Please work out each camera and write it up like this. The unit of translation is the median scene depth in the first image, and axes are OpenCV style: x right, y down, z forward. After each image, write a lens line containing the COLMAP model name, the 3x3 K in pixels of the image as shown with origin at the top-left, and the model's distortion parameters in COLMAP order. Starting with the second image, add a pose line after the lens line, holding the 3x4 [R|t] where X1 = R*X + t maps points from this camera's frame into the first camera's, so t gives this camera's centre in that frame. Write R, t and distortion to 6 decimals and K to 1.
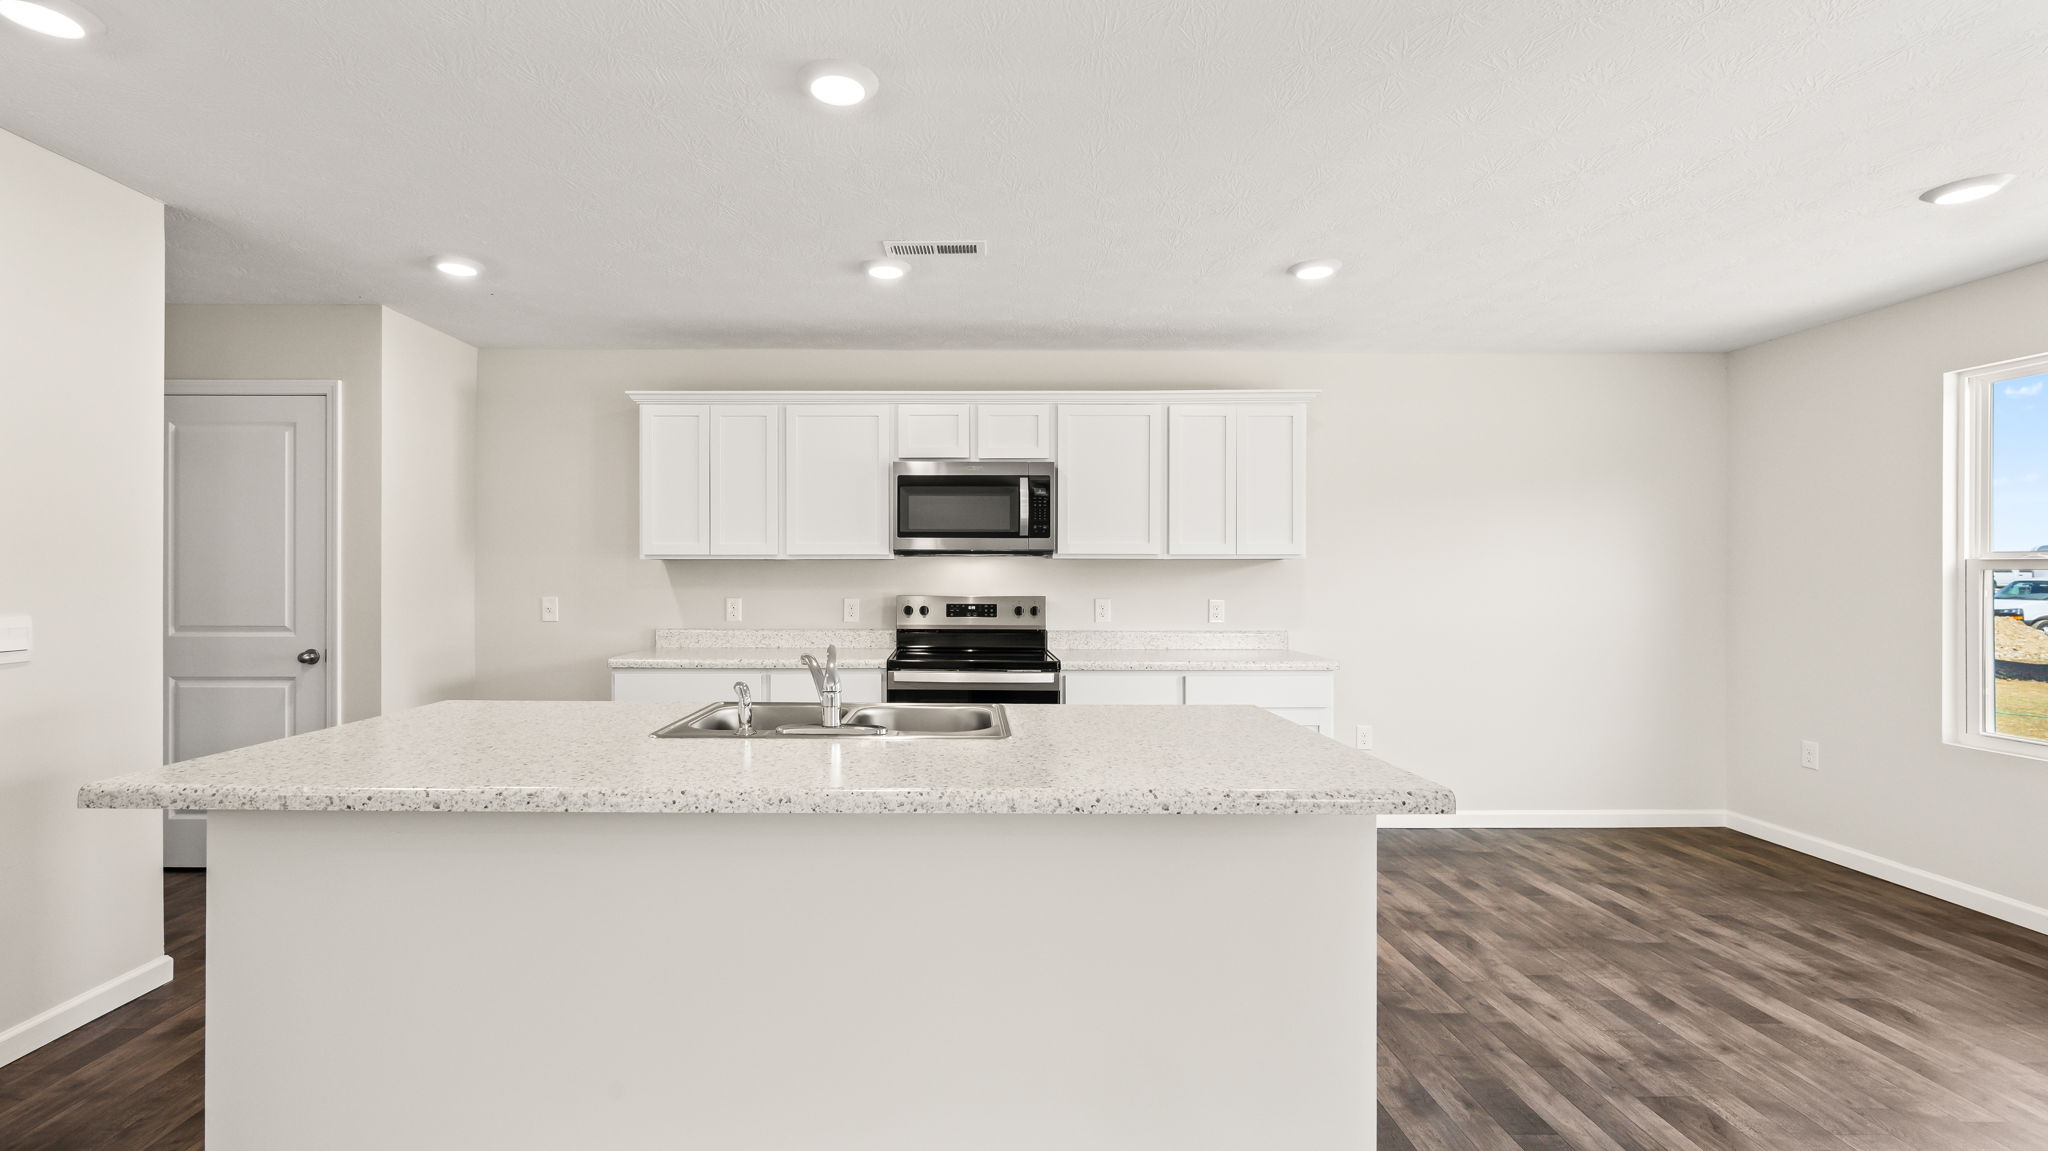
lens RADIAL K [[820.3, 0, 1024.0], [0, 820.3, 575.5], [0, 0, 1]] dist [0.001189, 0.000094]
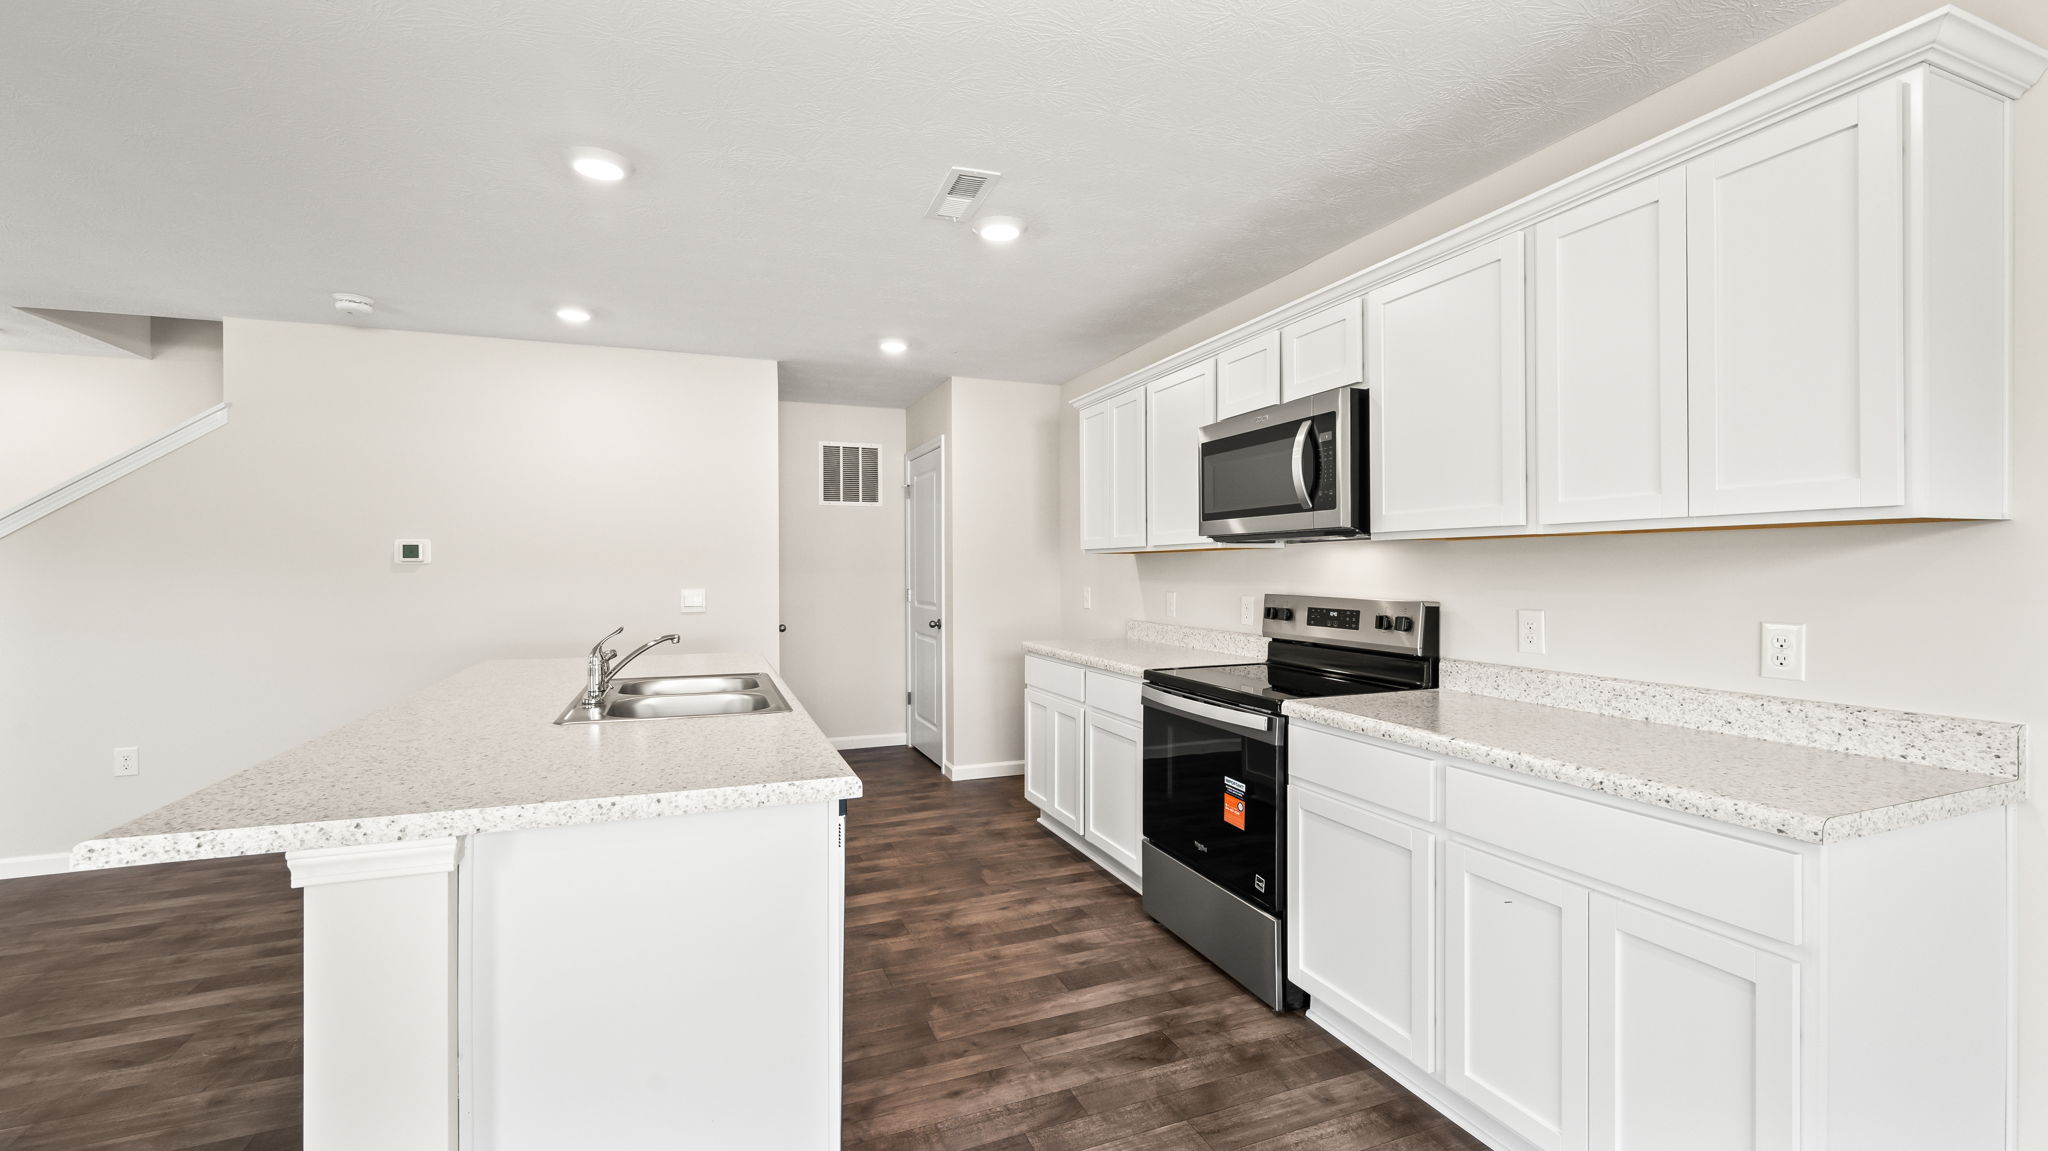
lens RADIAL K [[850.0, 0, 1024.0], [0, 850.0, 575.5], [0, 0, 1]] dist [-0.001431, -0.000193]
pose [[0.364374, 0.004907, -0.931240, 0.548340], [0.002462, 0.999978, 0.006233, 0.001402], [0.931249, -0.004564, 0.364354, 0.523809]]
